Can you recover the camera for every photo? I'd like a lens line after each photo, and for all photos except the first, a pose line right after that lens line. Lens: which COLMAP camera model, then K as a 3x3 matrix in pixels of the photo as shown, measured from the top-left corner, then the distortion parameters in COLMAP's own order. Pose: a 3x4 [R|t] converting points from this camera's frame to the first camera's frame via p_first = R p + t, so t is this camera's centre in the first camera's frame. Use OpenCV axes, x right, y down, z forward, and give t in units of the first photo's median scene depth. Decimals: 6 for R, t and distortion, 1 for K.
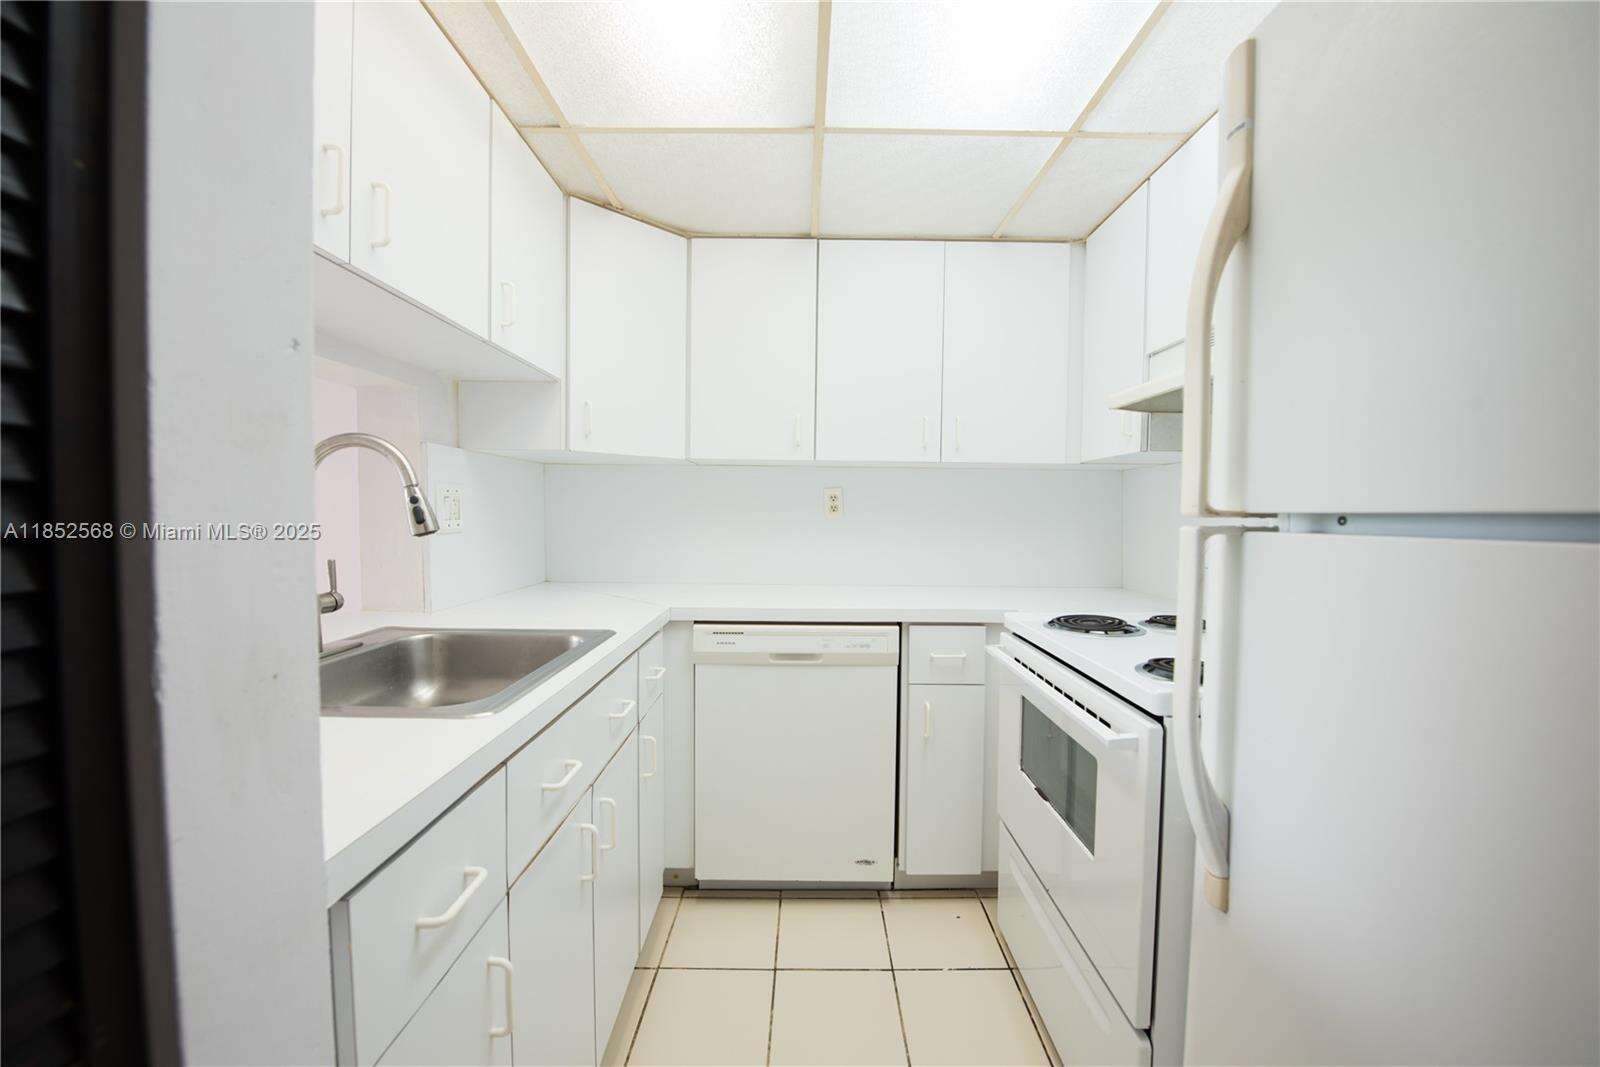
lens RADIAL K [[640.7, 0, 808.2], [0, 640.7, 533.5], [0, 0, 1]] dist [-0.009193, -0.004133]
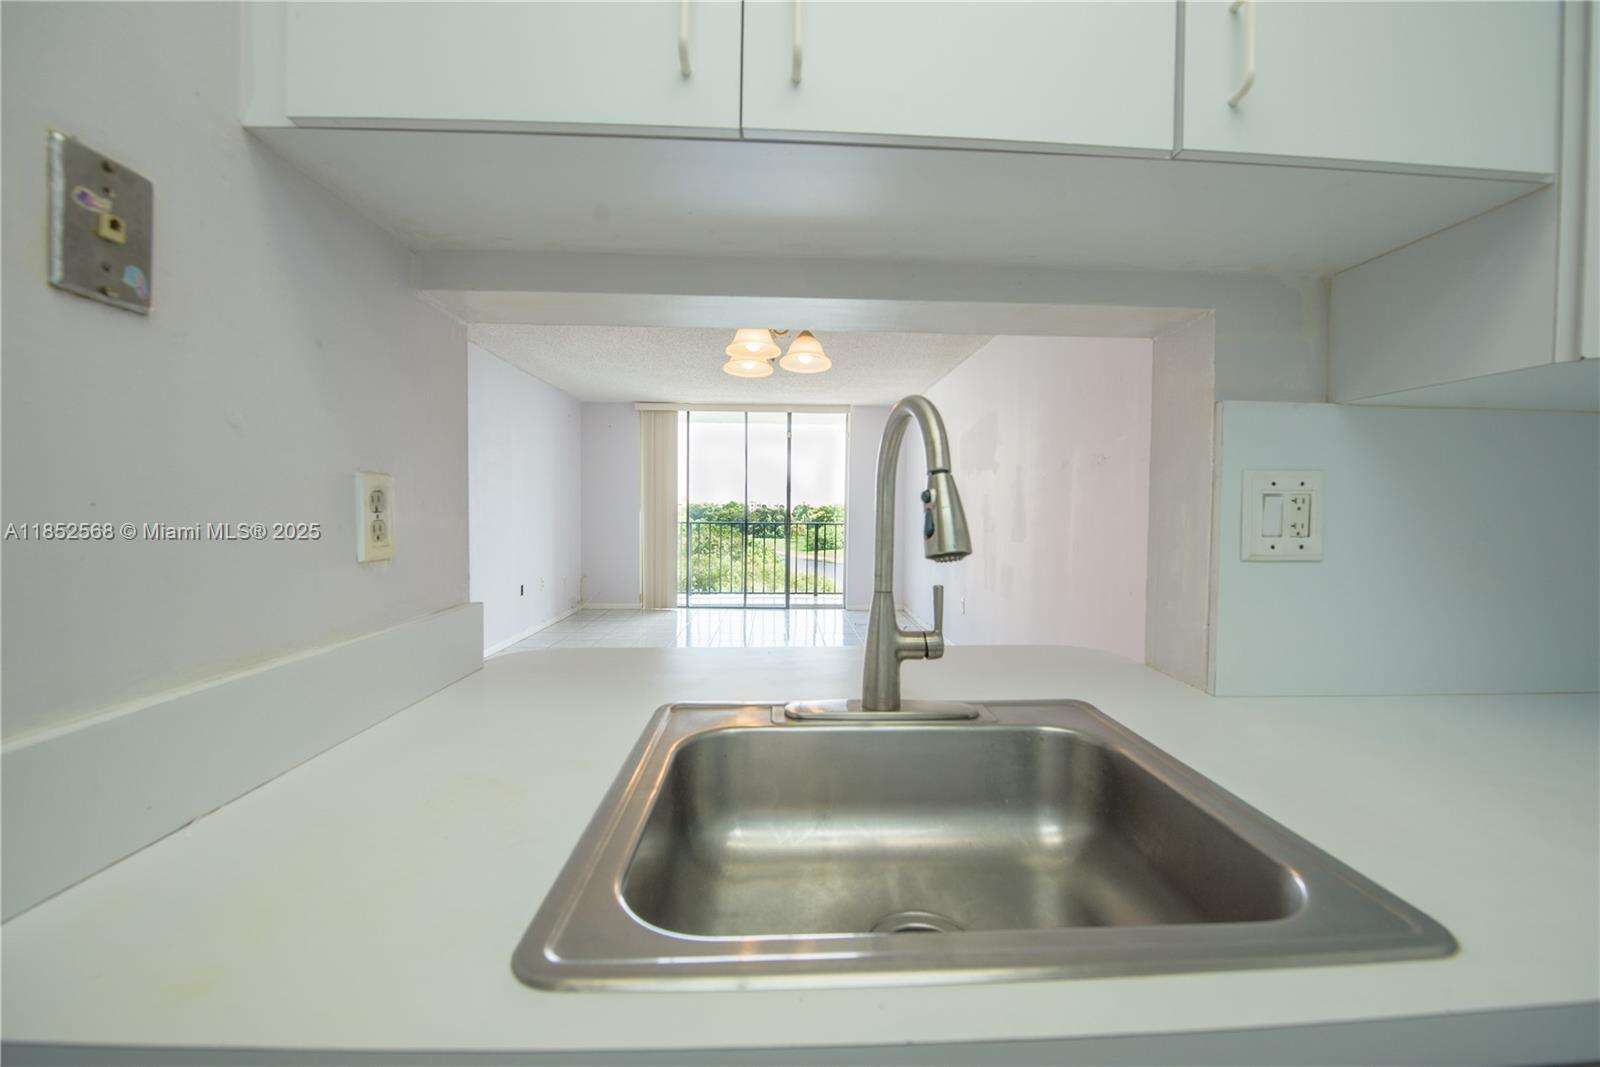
lens RADIAL K [[640.7, 0, 808.2], [0, 640.7, 533.5], [0, 0, 1]] dist [-0.009193, -0.004133]
pose [[0.020925, 0.029711, -0.999339, -0.037073], [-0.047703, 0.998450, 0.028686, -0.026554], [0.998642, 0.047071, 0.022310, 0.756516]]
